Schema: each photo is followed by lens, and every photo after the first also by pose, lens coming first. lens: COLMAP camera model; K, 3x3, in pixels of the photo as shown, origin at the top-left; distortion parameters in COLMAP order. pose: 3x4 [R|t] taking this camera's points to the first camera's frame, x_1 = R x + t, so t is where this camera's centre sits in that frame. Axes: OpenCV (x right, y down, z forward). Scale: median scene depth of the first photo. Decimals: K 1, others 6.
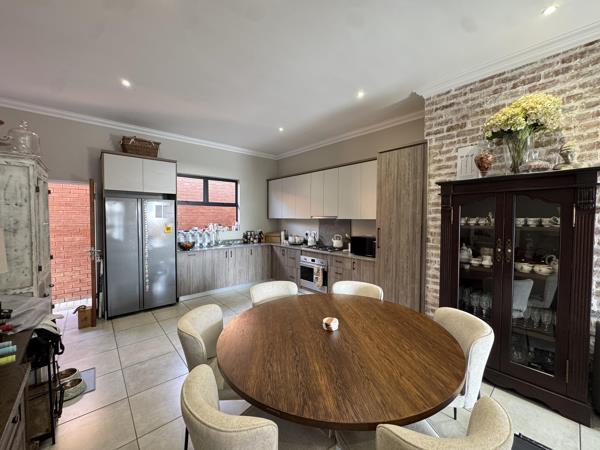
lens RADIAL K [[240.0, 0, 300.0], [0, 240.0, 225.0], [0, 0, 1]] dist [-0.002382, -0.000235]
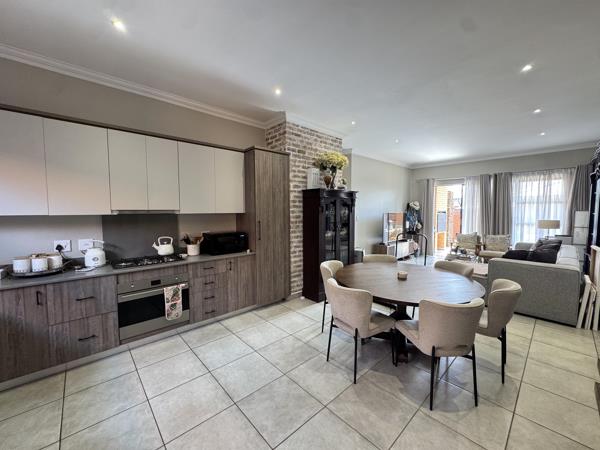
lens RADIAL K [[240.0, 0, 300.0], [0, 240.0, 225.0], [0, 0, 1]] dist [-0.002382, -0.000235]
pose [[-0.017847, -0.060678, 0.997998, -0.838810], [0.038102, 0.997391, 0.061322, -0.032552], [-0.999114, 0.039120, -0.015488, 0.970853]]
